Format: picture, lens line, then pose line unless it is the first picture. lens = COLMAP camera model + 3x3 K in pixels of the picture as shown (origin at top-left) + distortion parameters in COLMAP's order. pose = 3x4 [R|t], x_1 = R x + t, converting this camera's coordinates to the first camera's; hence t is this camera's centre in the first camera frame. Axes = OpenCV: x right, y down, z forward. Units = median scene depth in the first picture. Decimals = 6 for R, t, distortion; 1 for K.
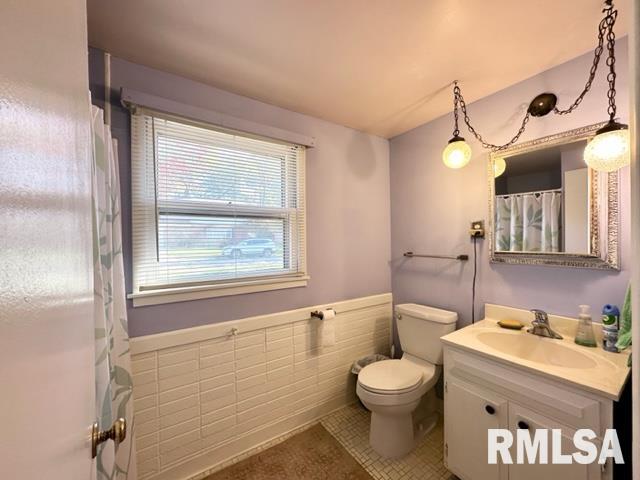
lens RADIAL K [[253.9, 0, 320.0], [0, 253.9, 240.0], [0, 0, 1]] dist [-0.001651, 0.000200]
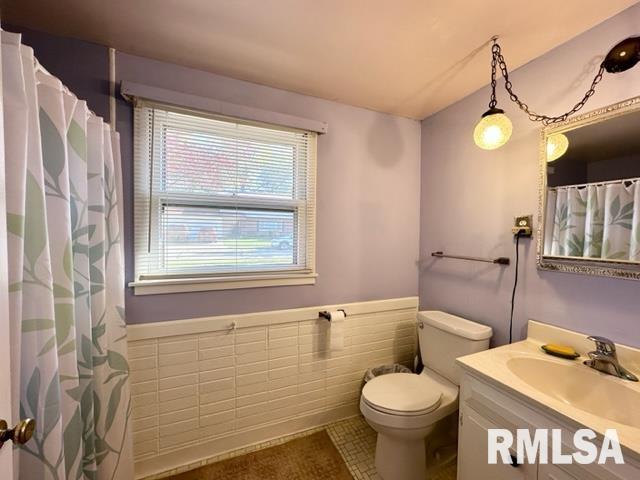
lens RADIAL K [[253.9, 0, 320.0], [0, 253.9, 240.0], [0, 0, 1]] dist [-0.001651, 0.000200]
pose [[0.981067, 0.029230, -0.191448, 0.153268], [-0.024600, 0.999346, 0.026519, -0.005545], [0.192098, -0.021307, 0.981144, 0.100004]]
